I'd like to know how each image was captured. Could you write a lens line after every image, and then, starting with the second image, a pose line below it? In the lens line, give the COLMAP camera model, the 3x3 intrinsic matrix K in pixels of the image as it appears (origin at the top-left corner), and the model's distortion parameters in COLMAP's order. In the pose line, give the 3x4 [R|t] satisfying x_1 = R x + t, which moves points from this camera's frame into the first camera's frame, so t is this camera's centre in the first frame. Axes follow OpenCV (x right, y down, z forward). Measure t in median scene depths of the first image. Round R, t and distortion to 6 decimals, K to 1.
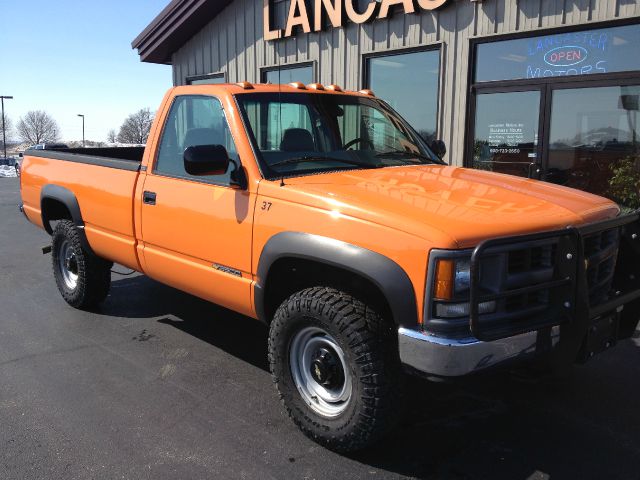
lens RADIAL K [[614.8, 0, 318.6], [0, 614.8, 239.0], [0, 0, 1]] dist [-0.002444, 0.000000]
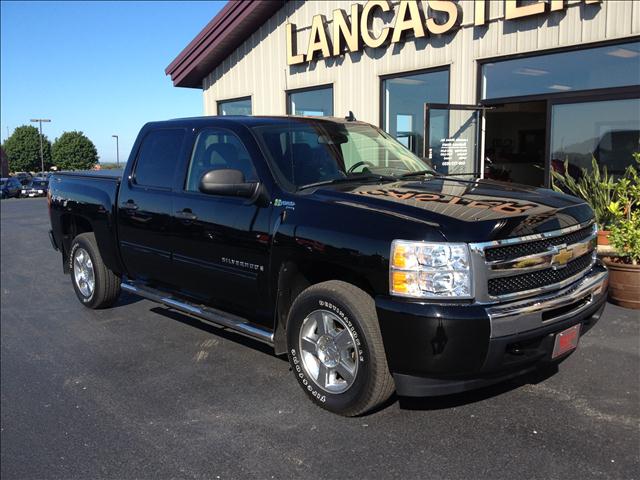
lens RADIAL K [[614.8, 0, 318.8], [0, 614.8, 243.1], [0, 0, 1]] dist [-0.002444, 0.000000]
pose [[0.998607, -0.015340, -0.050494, 0.020487], [0.014410, 0.999721, -0.018730, 0.011104], [0.050768, 0.017977, 0.998549, -0.082075]]
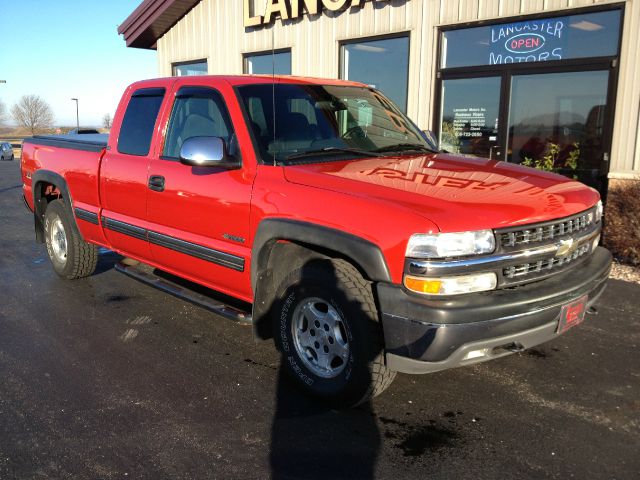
lens RADIAL K [[614.8, 0, 322.1], [0, 614.8, 238.7], [0, 0, 1]] dist [-0.002444, 0.000000]
pose [[0.999958, -0.001548, 0.008999, 0.041987], [0.001332, 0.999712, 0.023964, 0.008343], [-0.009034, -0.023952, 0.999672, -0.046426]]
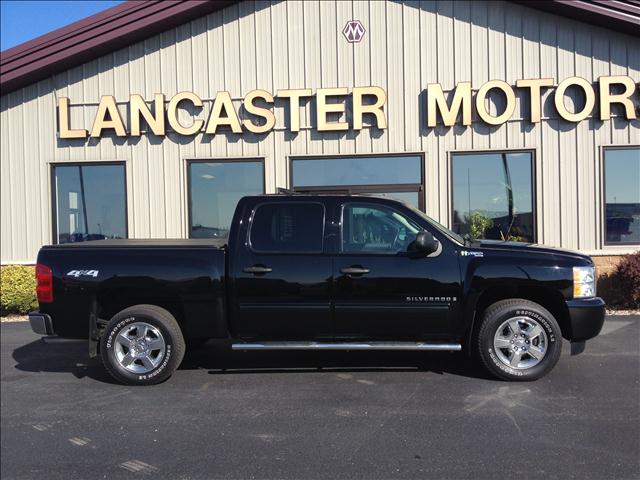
lens RADIAL K [[614.8, 0, 322.4], [0, 614.8, 242.1], [0, 0, 1]] dist [-0.002444, 0.000000]
pose [[0.721049, -0.031366, 0.692174, -0.661812], [0.129364, 0.987503, -0.090012, -0.000005], [-0.680700, 0.154445, 0.716096, -0.015449]]
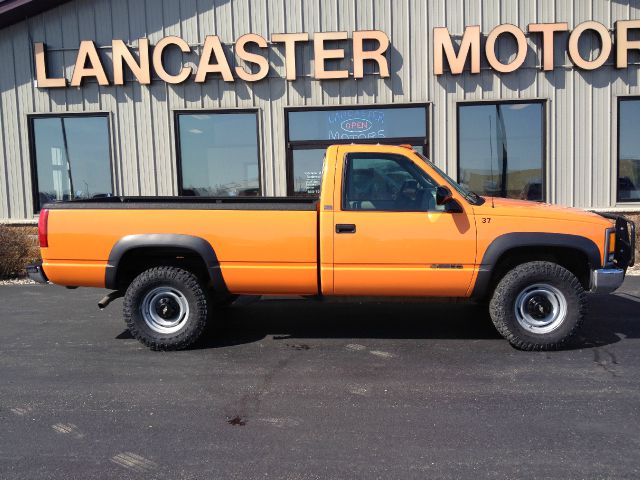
lens RADIAL K [[614.8, 0, 319.6], [0, 614.8, 241.4], [0, 0, 1]] dist [-0.002444, 0.000000]
pose [[0.709585, -0.082223, 0.699806, -0.627040], [0.133242, 0.990908, -0.018679, -0.011286], [-0.691907, 0.106498, 0.714089, 0.053880]]
